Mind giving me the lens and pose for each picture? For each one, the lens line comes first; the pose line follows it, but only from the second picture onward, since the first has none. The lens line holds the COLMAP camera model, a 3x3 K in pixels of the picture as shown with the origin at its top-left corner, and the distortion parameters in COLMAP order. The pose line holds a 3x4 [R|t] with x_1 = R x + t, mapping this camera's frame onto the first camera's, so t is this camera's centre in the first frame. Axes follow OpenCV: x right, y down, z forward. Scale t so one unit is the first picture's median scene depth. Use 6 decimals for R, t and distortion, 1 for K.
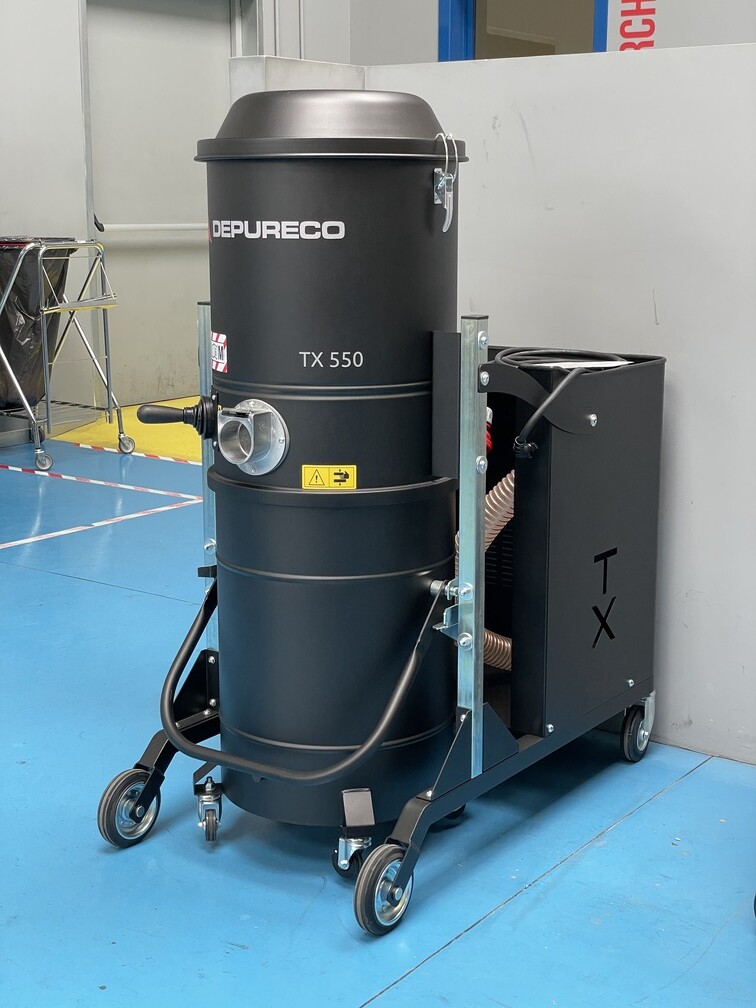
lens RADIAL K [[1500.4, 0, 391.3], [0, 1500.4, 504.8], [0, 0, 1]] dist [0.125213, 0.005724]
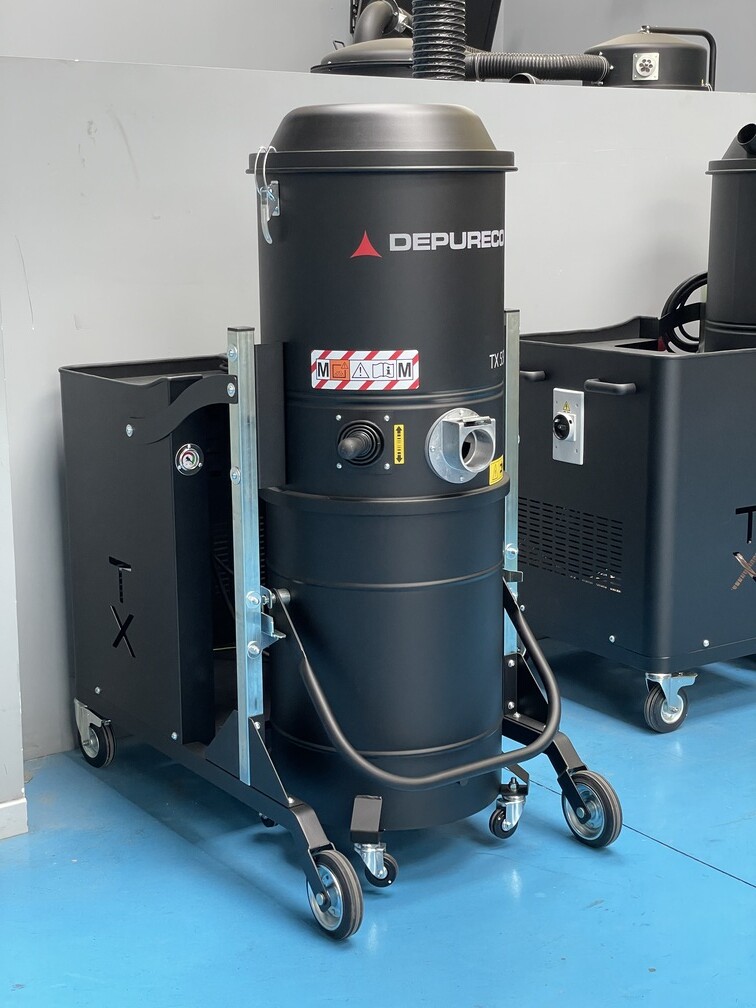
lens RADIAL K [[1500.4, 0, 391.3], [0, 1500.4, 504.8], [0, 0, 1]] dist [0.125213, 0.005724]
pose [[0.319543, -0.194164, 0.927466, -1.070822], [0.196178, 0.971131, 0.135715, -0.155307], [-0.927042, 0.138582, 0.348409, 0.709446]]
